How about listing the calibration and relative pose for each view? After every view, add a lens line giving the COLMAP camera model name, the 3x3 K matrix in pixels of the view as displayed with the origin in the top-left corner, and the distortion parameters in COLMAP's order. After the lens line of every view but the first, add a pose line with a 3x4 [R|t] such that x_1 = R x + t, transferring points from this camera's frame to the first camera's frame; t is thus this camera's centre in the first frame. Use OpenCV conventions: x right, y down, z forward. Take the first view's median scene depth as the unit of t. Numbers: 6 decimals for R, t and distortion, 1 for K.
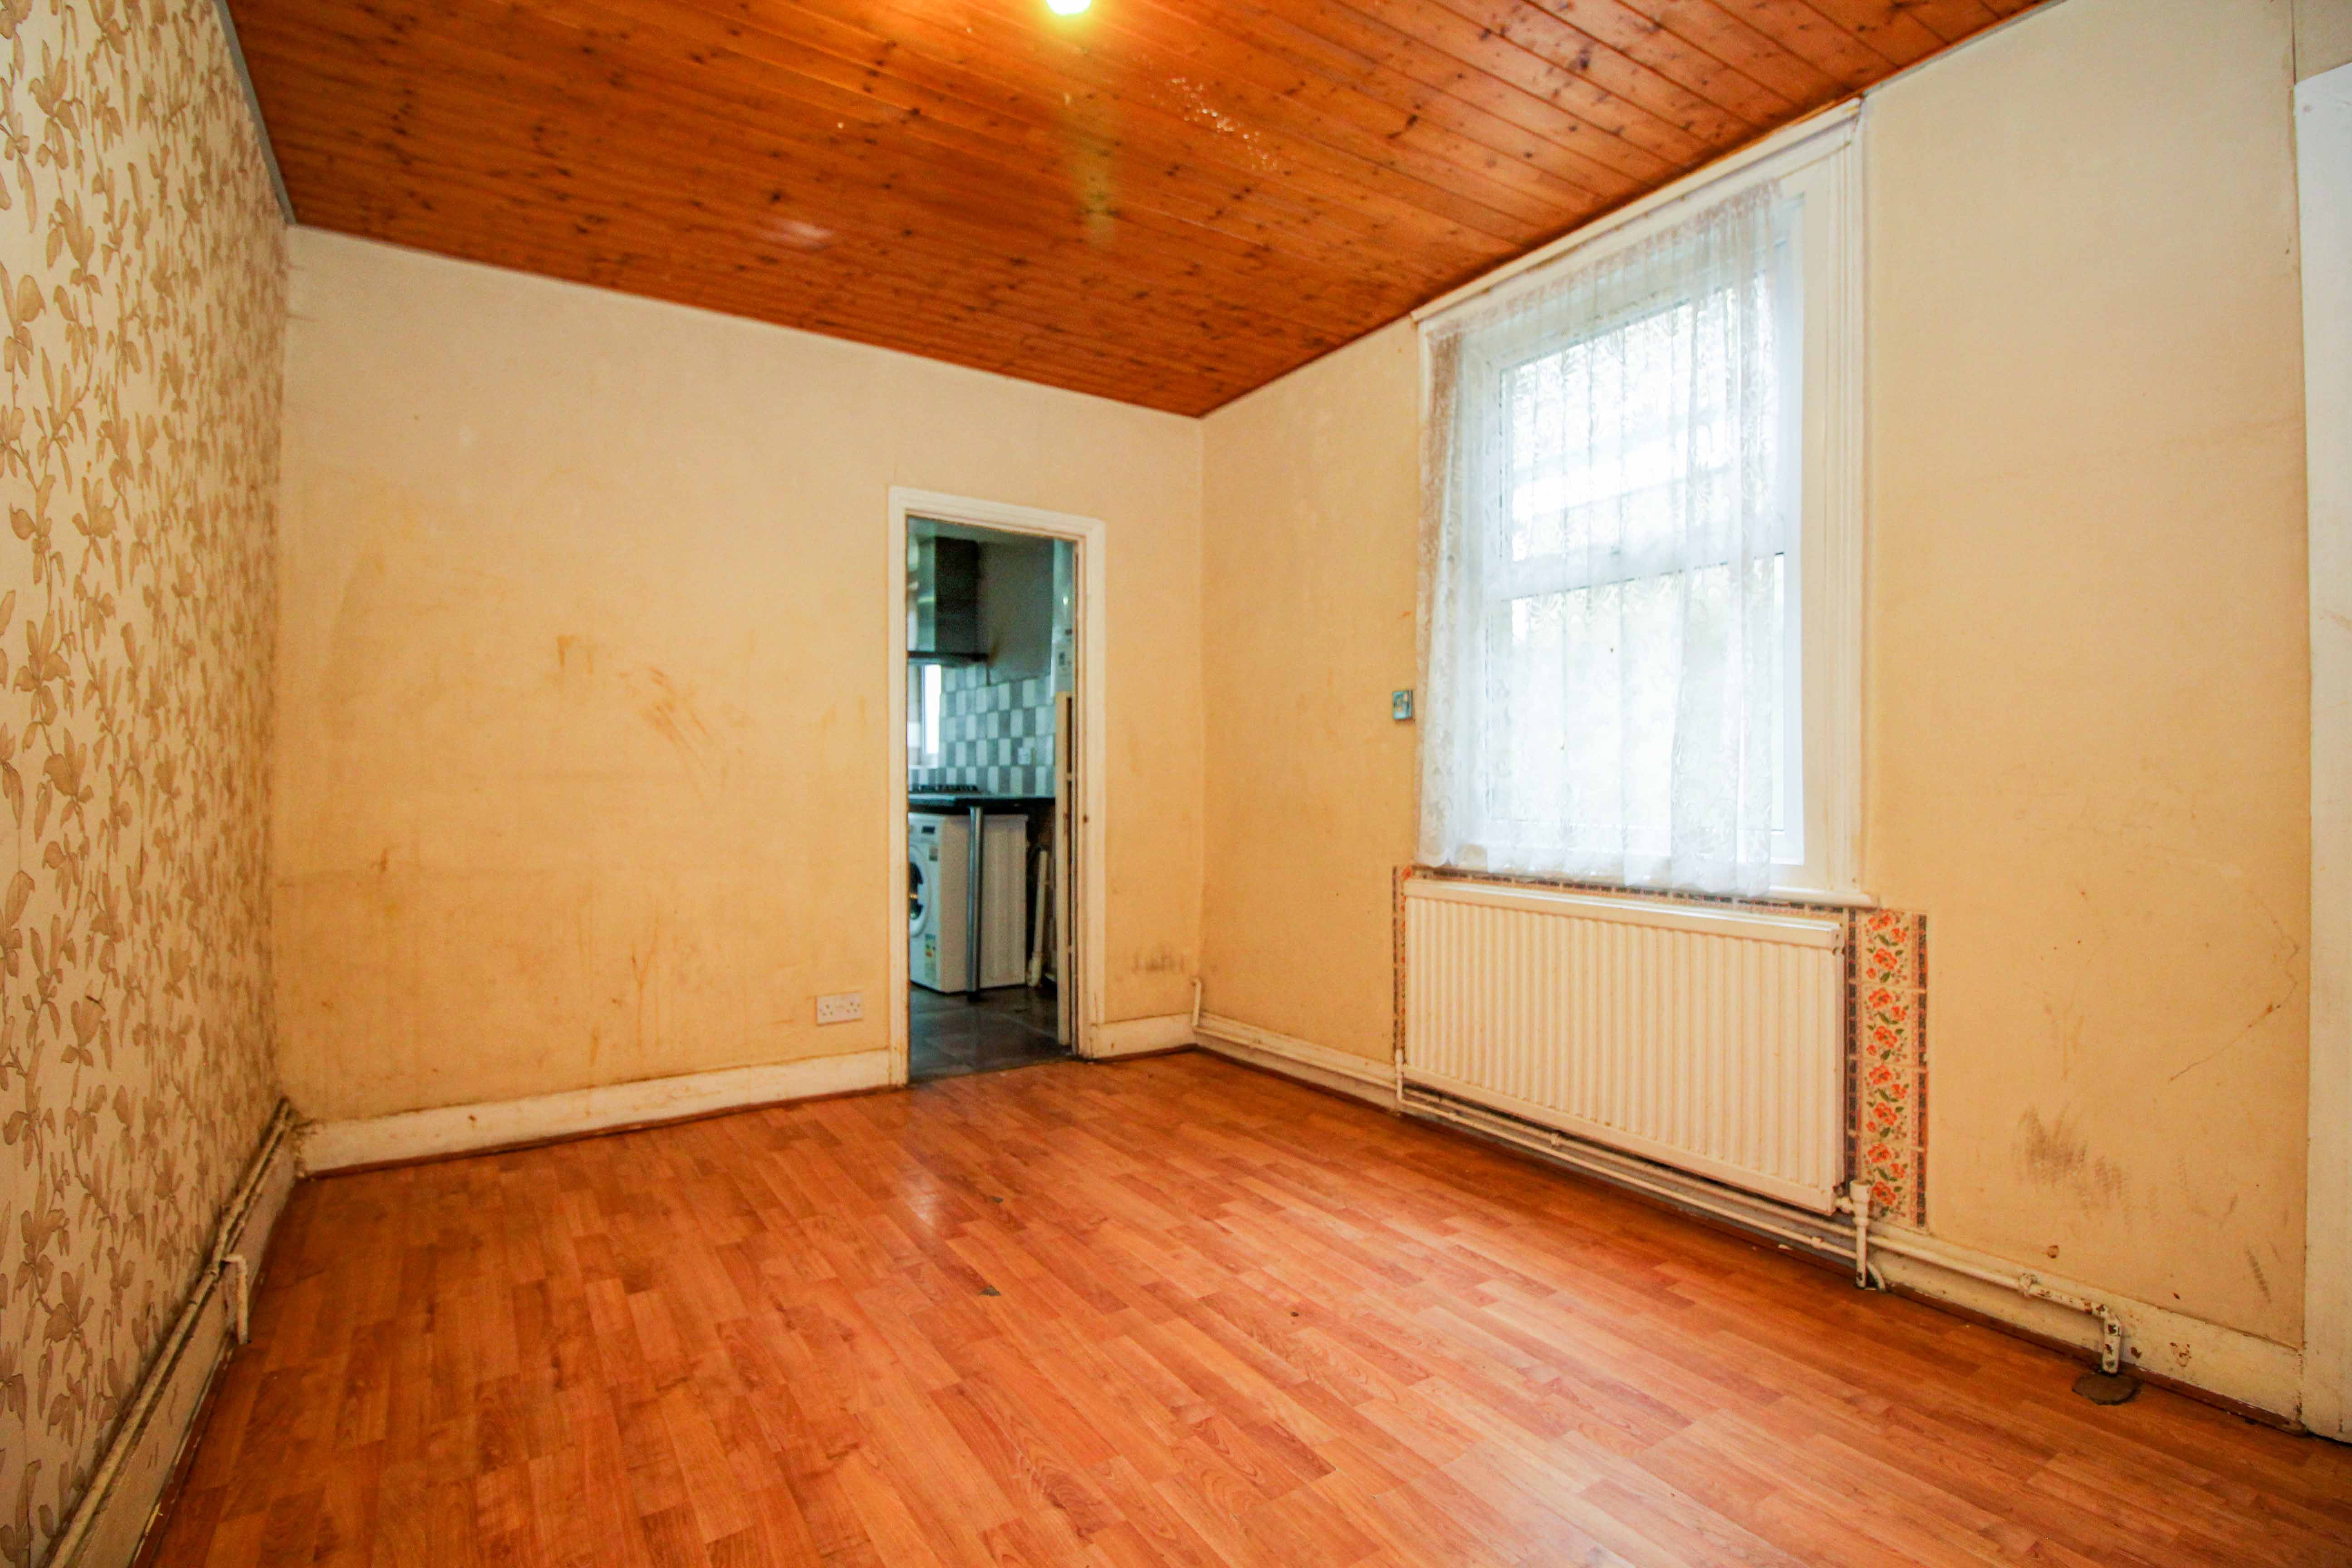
lens RADIAL K [[1096.4, 0, 1160.2], [0, 1096.4, 779.1], [0, 0, 1]] dist [-0.013142, -0.001746]
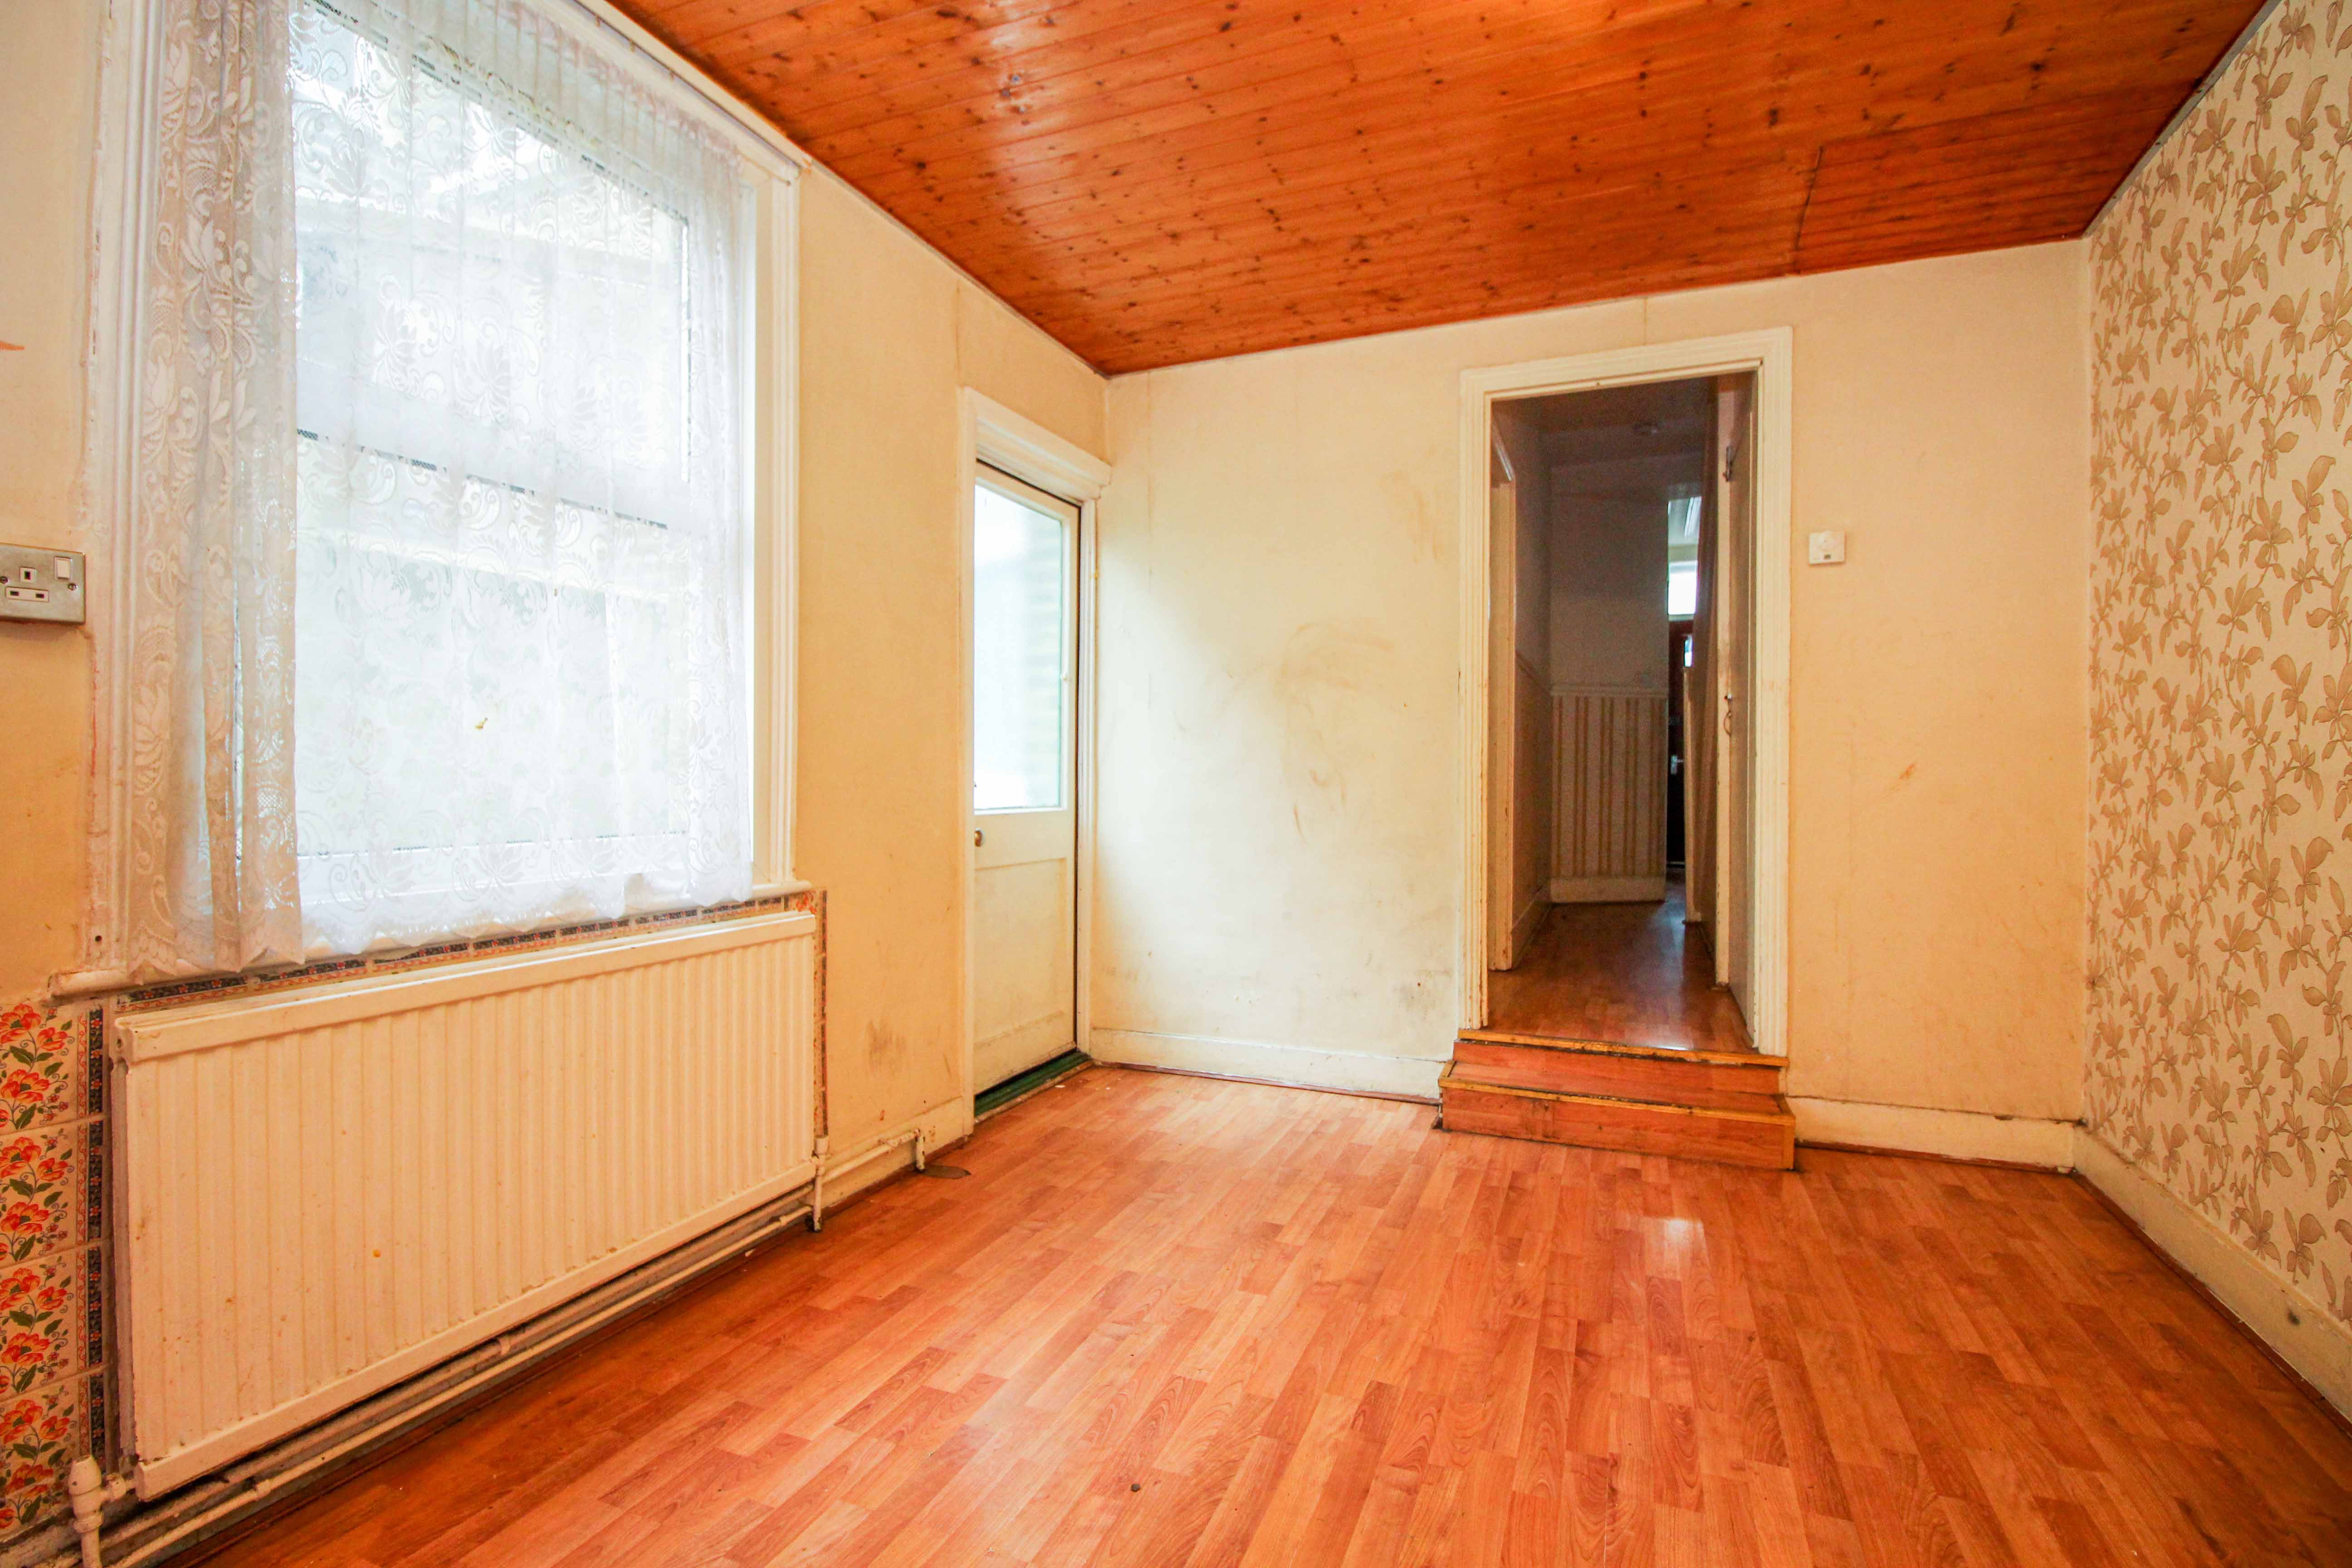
lens RADIAL K [[1096.4, 0, 1167.0], [0, 1096.4, 780.2], [0, 0, 1]] dist [-0.013142, -0.001746]
pose [[-0.572929, -0.006806, 0.819577, -0.467161], [-0.004059, 0.999977, 0.005466, -0.003679], [-0.819595, -0.000195, -0.572943, 1.311956]]
